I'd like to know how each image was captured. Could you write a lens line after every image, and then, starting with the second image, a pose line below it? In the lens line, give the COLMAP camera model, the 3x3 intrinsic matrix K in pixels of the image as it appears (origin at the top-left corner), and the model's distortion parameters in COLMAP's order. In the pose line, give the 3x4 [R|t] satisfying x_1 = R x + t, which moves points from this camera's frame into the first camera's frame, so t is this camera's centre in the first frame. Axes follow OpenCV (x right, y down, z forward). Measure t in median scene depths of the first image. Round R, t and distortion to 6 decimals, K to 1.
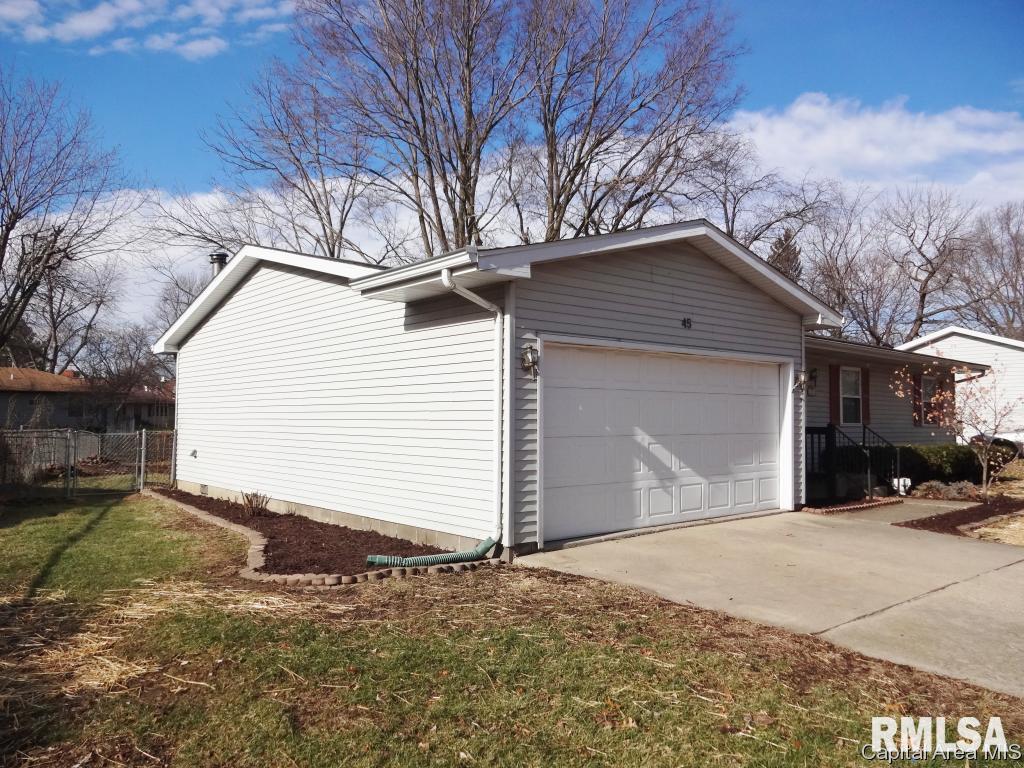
lens RADIAL K [[766.6, 0, 514.3], [0, 766.6, 381.7], [0, 0, 1]] dist [0.003849, -0.002105]
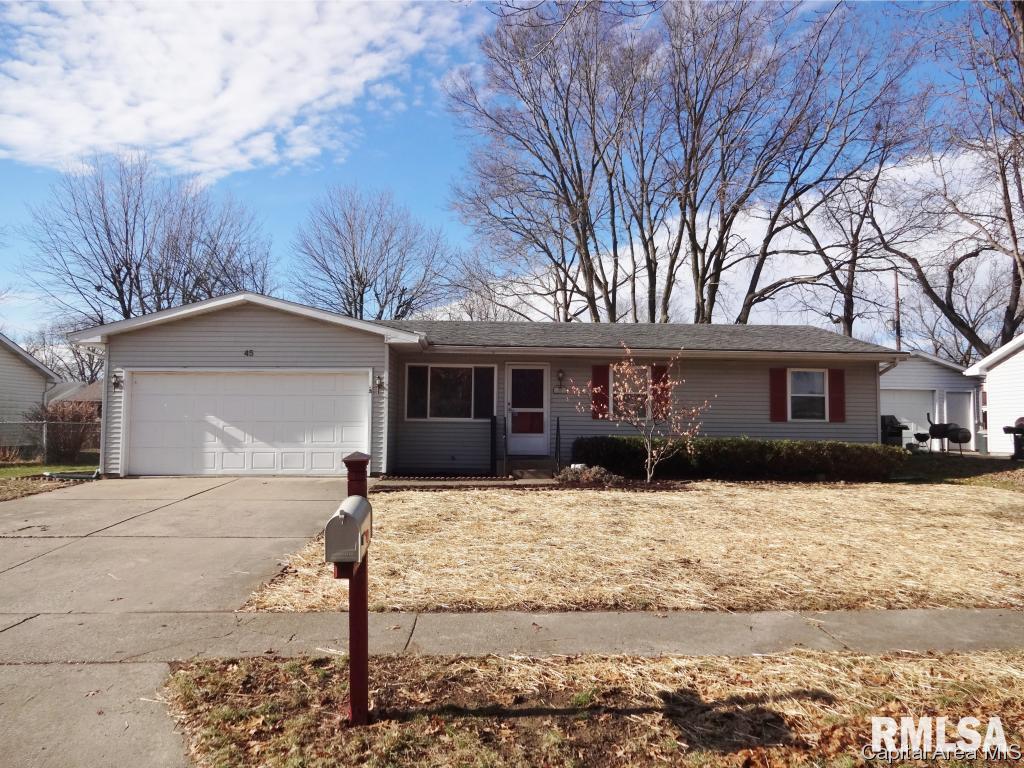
lens RADIAL K [[766.6, 0, 514.3], [0, 766.6, 381.7], [0, 0, 1]] dist [0.003849, -0.002105]
pose [[0.774824, -0.051825, -0.630049, 1.727354], [0.030891, 0.998547, -0.044146, 0.076549], [0.631422, 0.014742, 0.775300, 0.089167]]
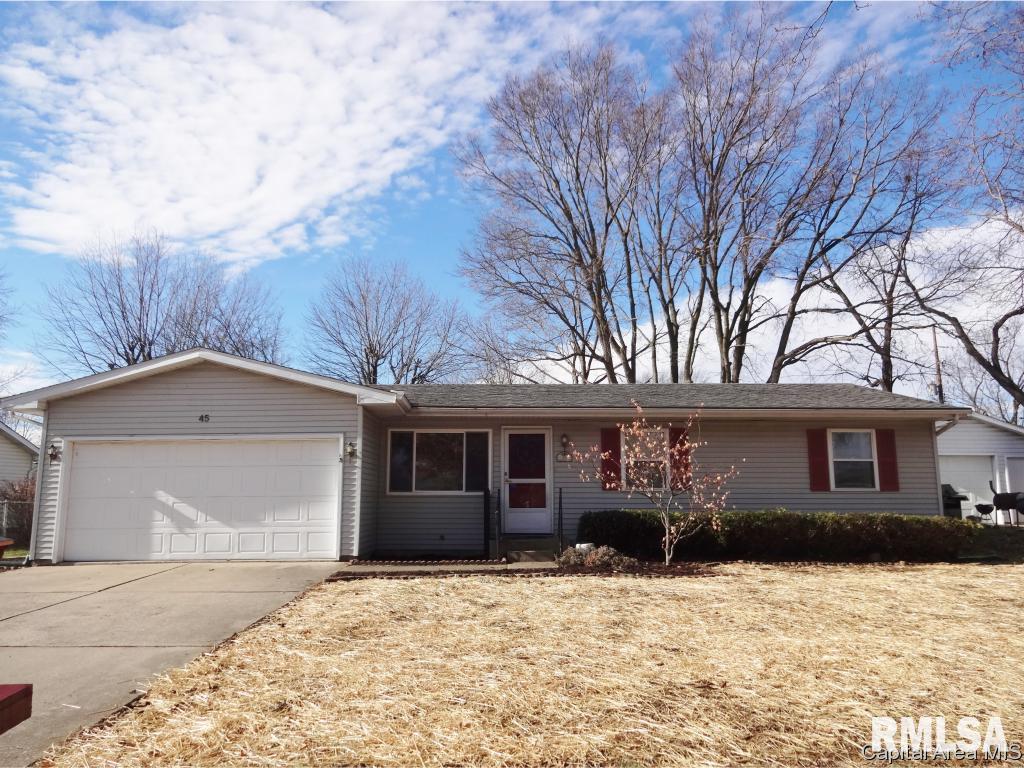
lens RADIAL K [[766.6, 0, 514.3], [0, 766.6, 381.7], [0, 0, 1]] dist [0.003849, -0.002105]
pose [[0.749707, -0.126966, -0.649476, 1.633852], [0.041897, 0.988560, -0.144890, 0.090552], [0.660442, 0.081414, 0.746451, 0.310599]]
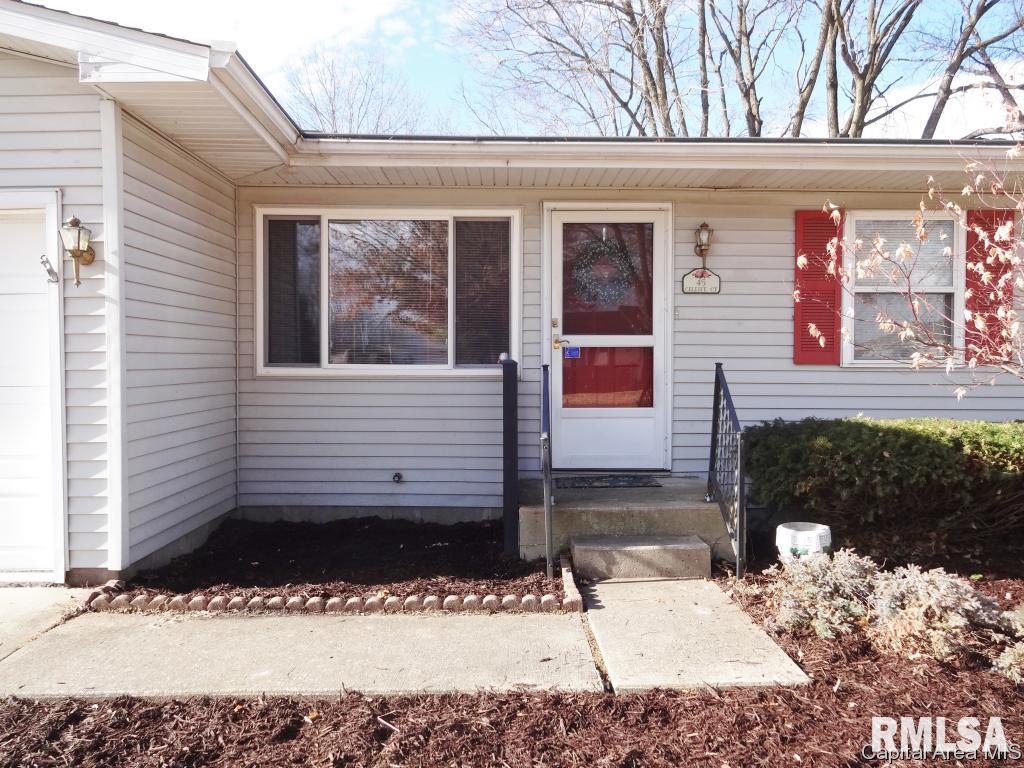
lens RADIAL K [[766.6, 0, 514.3], [0, 766.6, 381.7], [0, 0, 1]] dist [0.003849, -0.002105]
pose [[0.748985, -0.000906, -0.662587, 0.939151], [0.038962, 0.998329, 0.042677, 0.067616], [0.661441, -0.057780, 0.747768, 1.022073]]
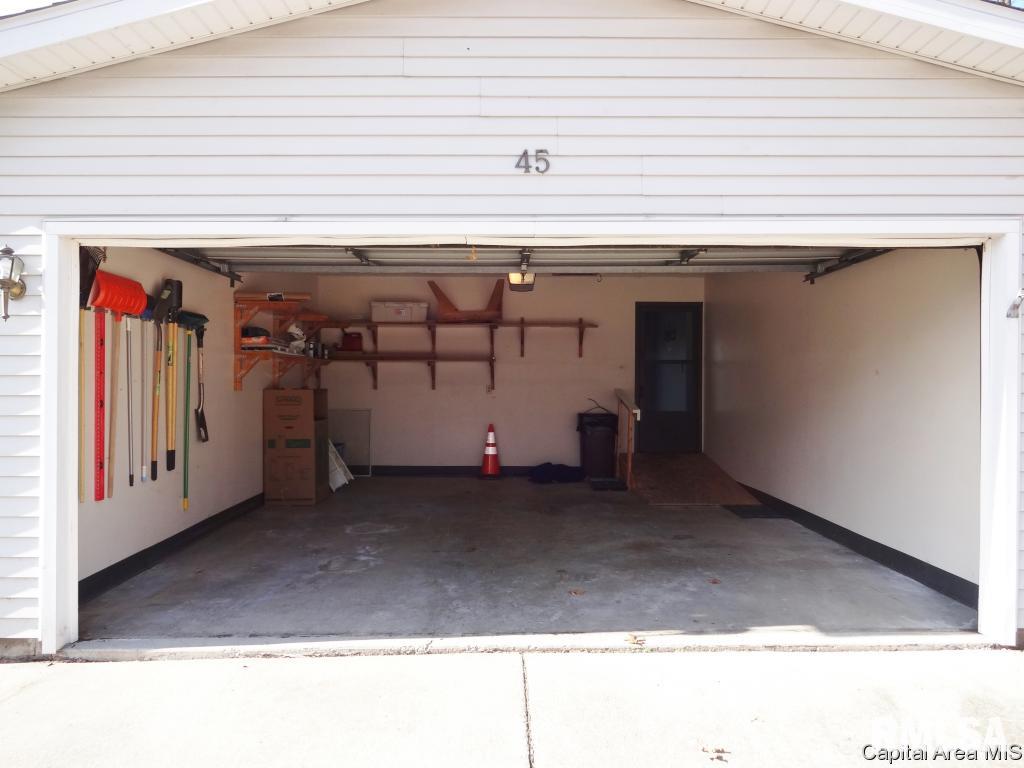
lens RADIAL K [[766.6, 0, 514.3], [0, 766.6, 381.7], [0, 0, 1]] dist [0.003849, -0.002105]
pose [[0.757806, -0.012139, -0.652367, 0.493228], [0.031613, 0.999336, 0.018126, 0.034797], [0.651713, -0.034359, 0.757687, 0.690363]]
